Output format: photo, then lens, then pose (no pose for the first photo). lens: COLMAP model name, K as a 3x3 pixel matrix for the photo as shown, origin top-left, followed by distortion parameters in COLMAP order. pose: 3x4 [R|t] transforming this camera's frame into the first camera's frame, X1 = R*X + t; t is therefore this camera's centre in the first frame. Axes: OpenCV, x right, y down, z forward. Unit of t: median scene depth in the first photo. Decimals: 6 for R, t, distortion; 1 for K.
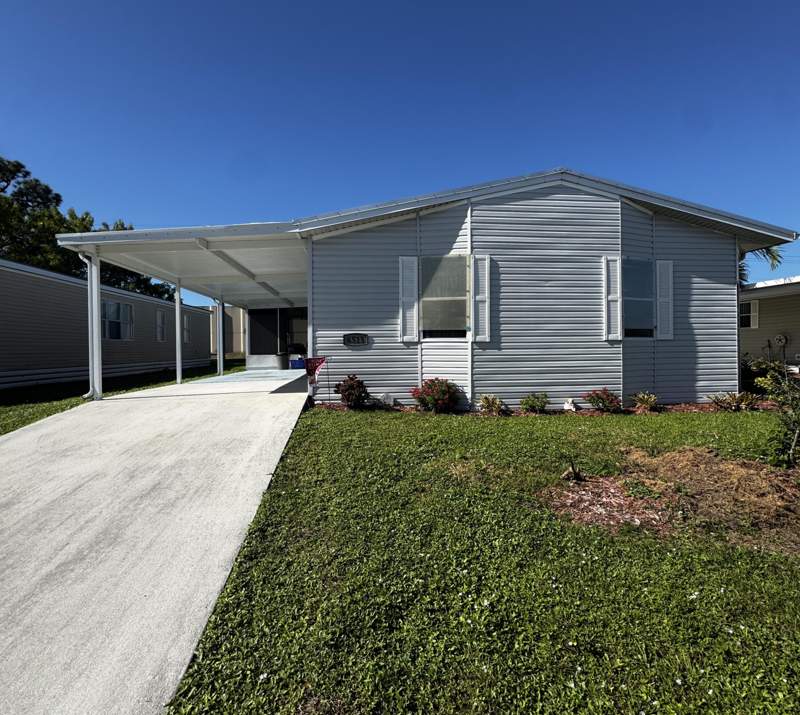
lens RADIAL K [[435.7, 0, 402.0], [0, 435.7, 350.5], [0, 0, 1]] dist [-0.000632, -0.000948]
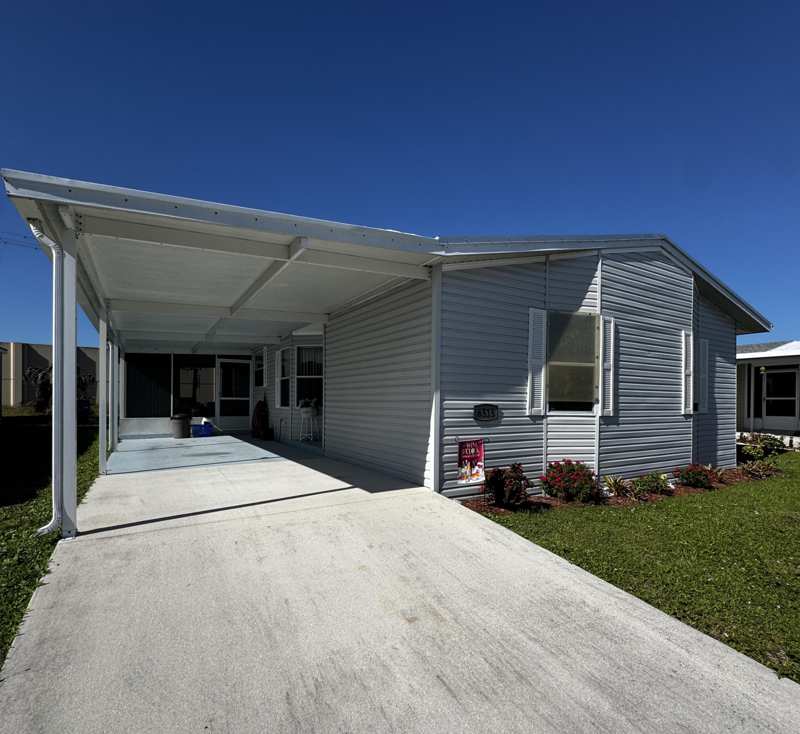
lens RADIAL K [[423.5, 0, 396.6], [0, 423.5, 402.6], [0, 0, 1]] dist [-0.000170, 0.000447]
pose [[0.904566, 0.016569, 0.426011, -0.554656], [-0.014013, 0.999860, -0.009134, -0.032801], [-0.426103, 0.002293, 0.904672, 0.410046]]
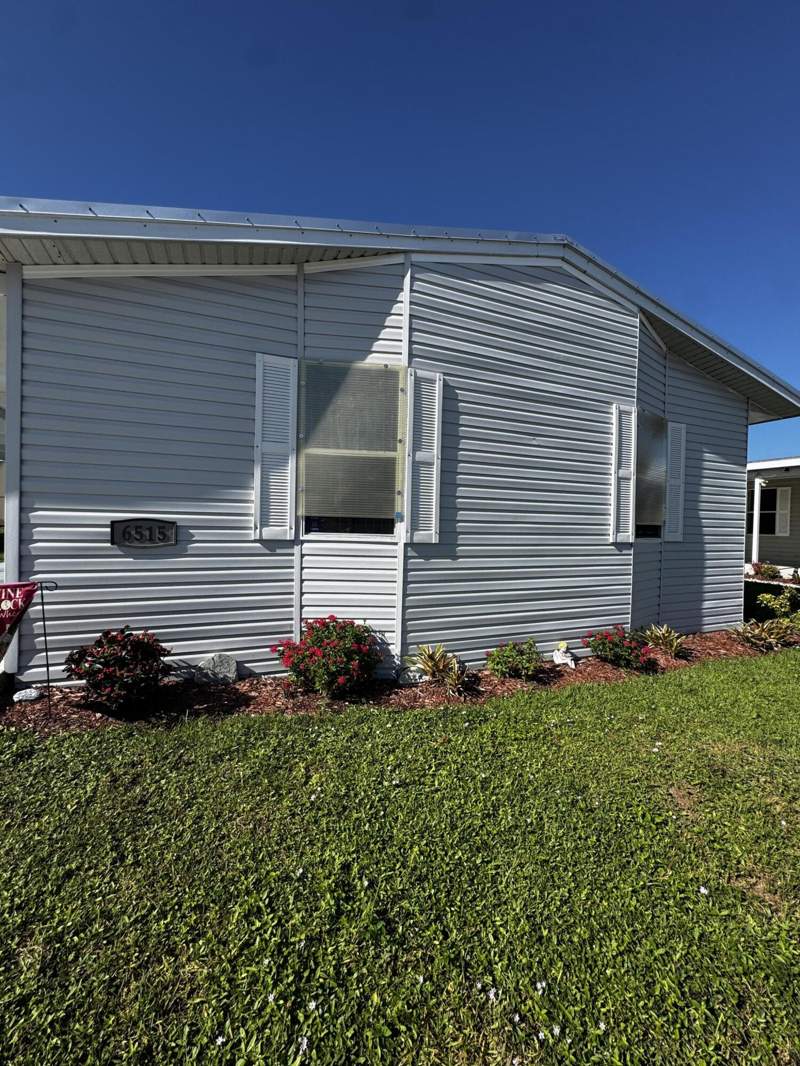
lens RADIAL K [[424.9, 0, 402.3], [0, 424.9, 532.9], [0, 0, 1]] dist [-0.002840, 0.000362]
pose [[0.957637, 0.022928, 0.287065, 0.016662], [-0.027225, 0.999569, 0.010987, -0.036471], [-0.286689, -0.018336, 0.957848, 0.528567]]
